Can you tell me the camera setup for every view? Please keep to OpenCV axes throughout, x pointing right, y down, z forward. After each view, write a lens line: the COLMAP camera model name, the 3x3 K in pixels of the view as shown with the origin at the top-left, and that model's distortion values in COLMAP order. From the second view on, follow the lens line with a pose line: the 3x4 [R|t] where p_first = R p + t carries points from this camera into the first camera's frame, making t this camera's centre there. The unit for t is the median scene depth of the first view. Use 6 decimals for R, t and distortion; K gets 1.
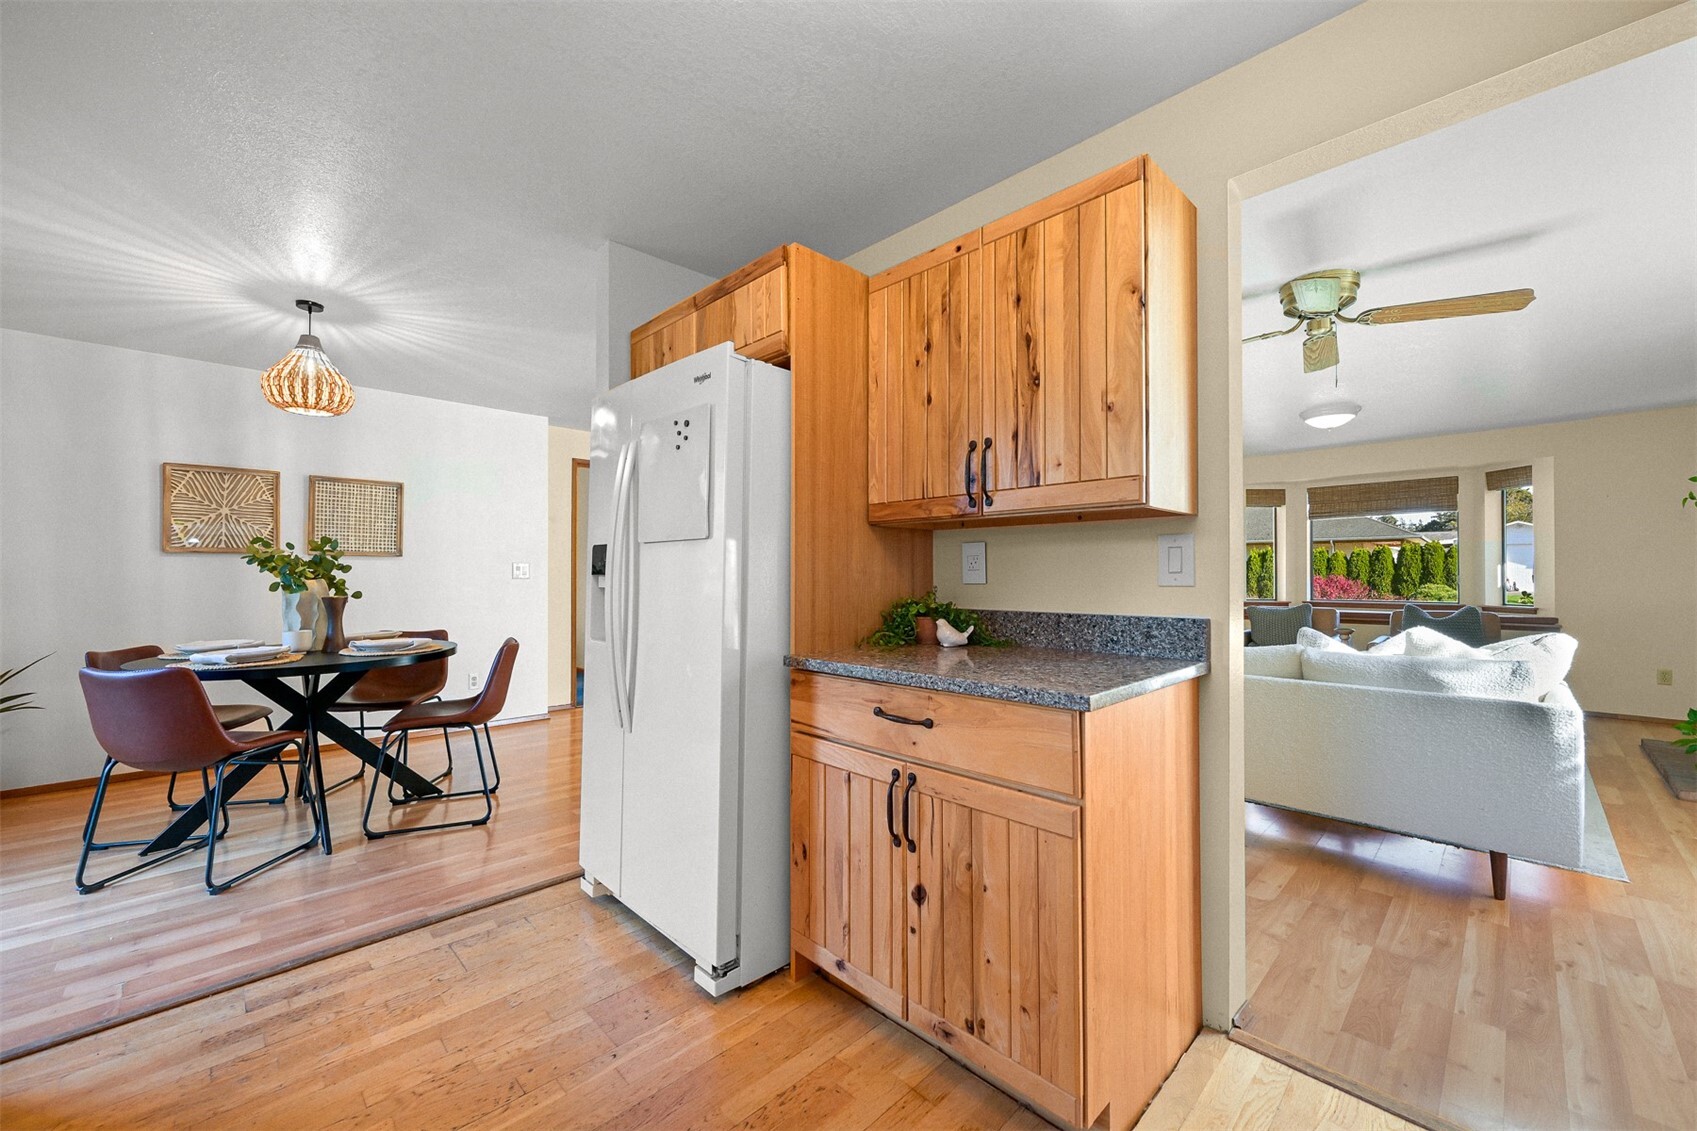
lens RADIAL K [[665.2, 0, 860.5], [0, 665.2, 569.1], [0, 0, 1]] dist [-0.002875, 0.000381]
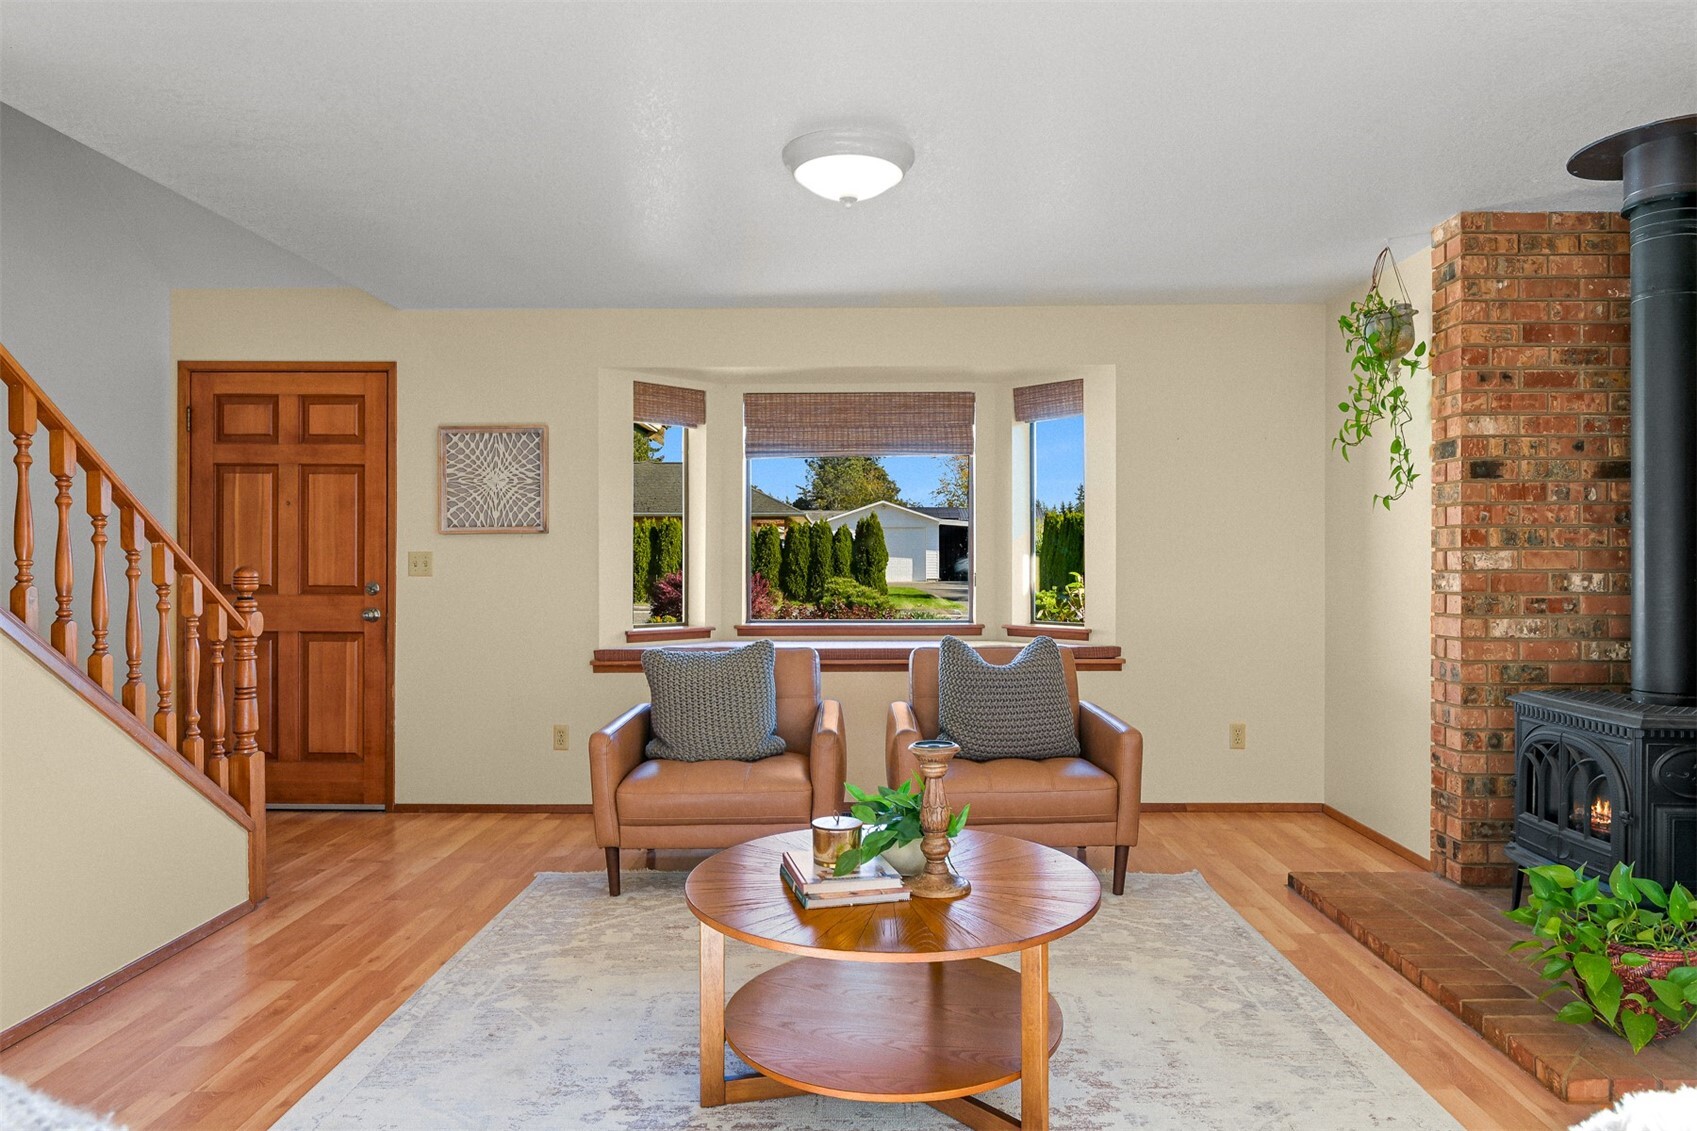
lens RADIAL K [[1031.1, 0, 858.4], [0, 1031.1, 560.1], [0, 0, 1]] dist [-0.001381, 0.001550]
pose [[0.717834, -0.000125, 0.696214, 0.215924], [-0.004084, 0.999982, 0.004390, -0.003194], [-0.696202, -0.005994, 0.717821, 0.414777]]
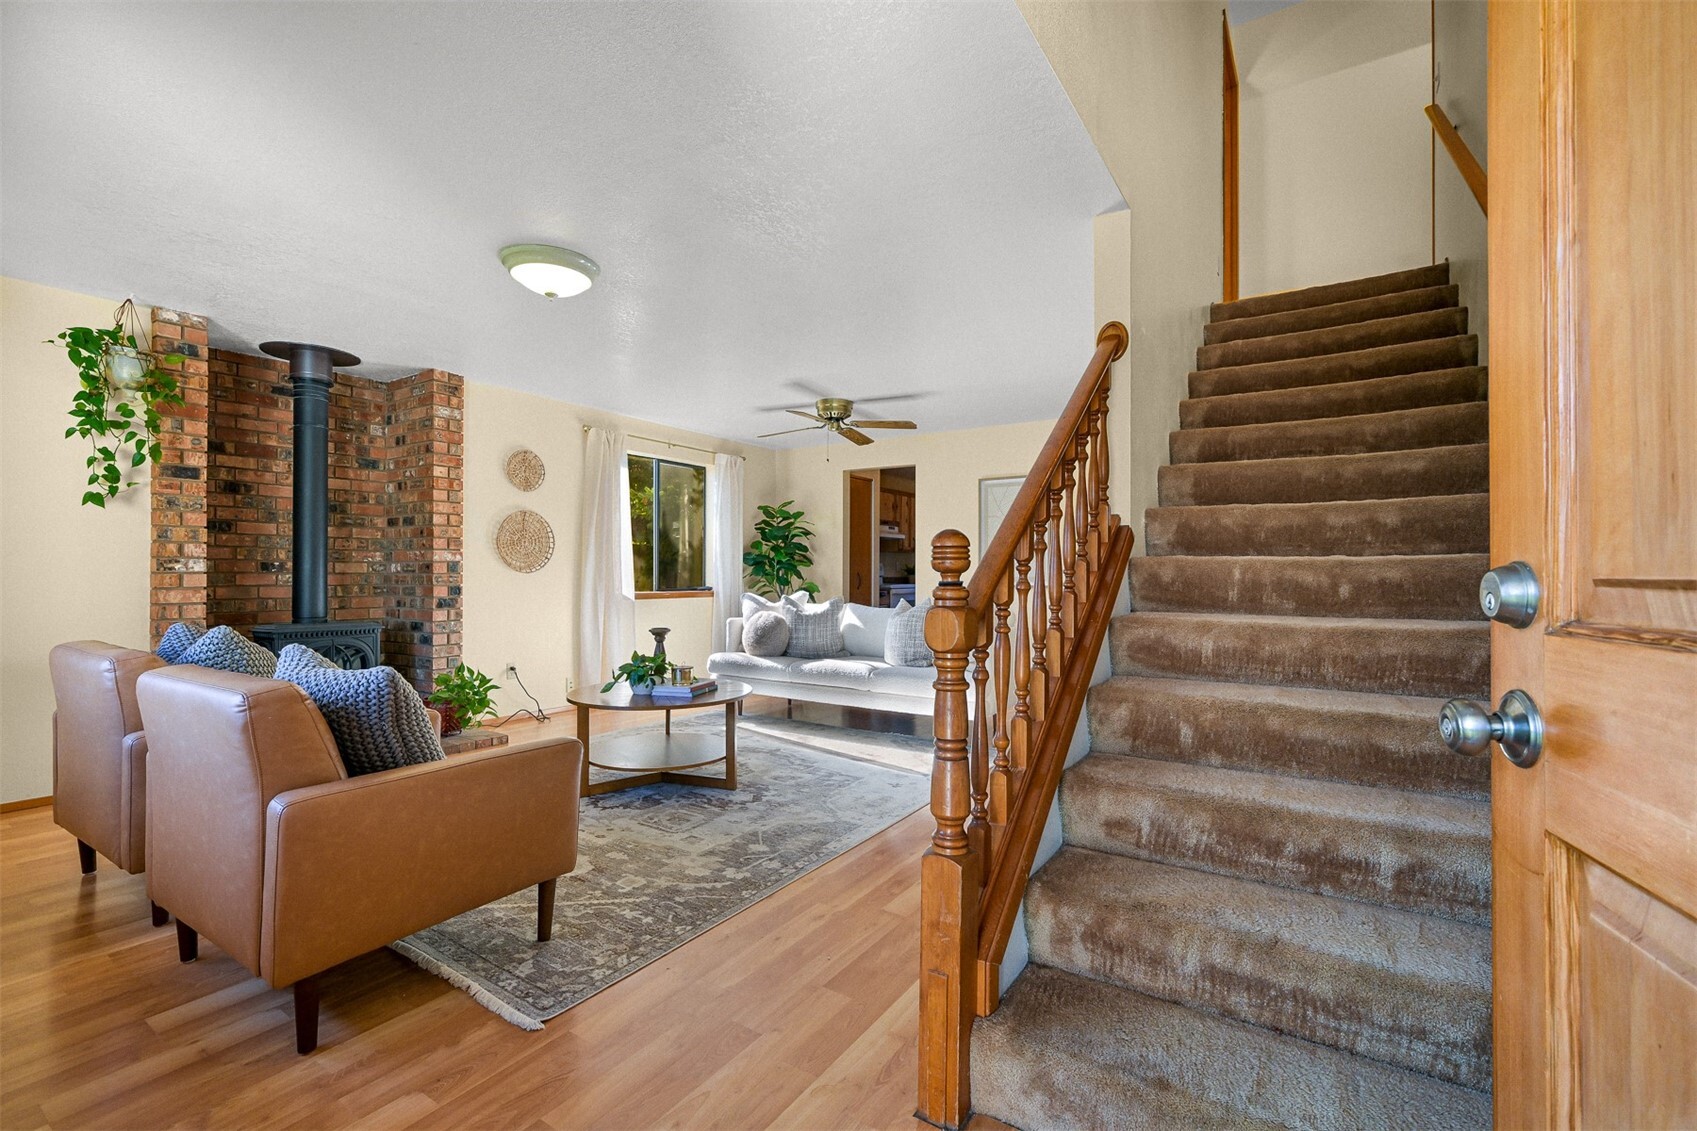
lens RADIAL K [[730.5, 0, 852.7], [0, 730.5, 570.6], [0, 0, 1]] dist [0.003894, 0.000396]
pose [[-0.979497, -0.001462, -0.201451, 0.427792], [0.001206, 0.999913, -0.013120, 0.020753], [0.201453, -0.013094, -0.979411, 1.203920]]
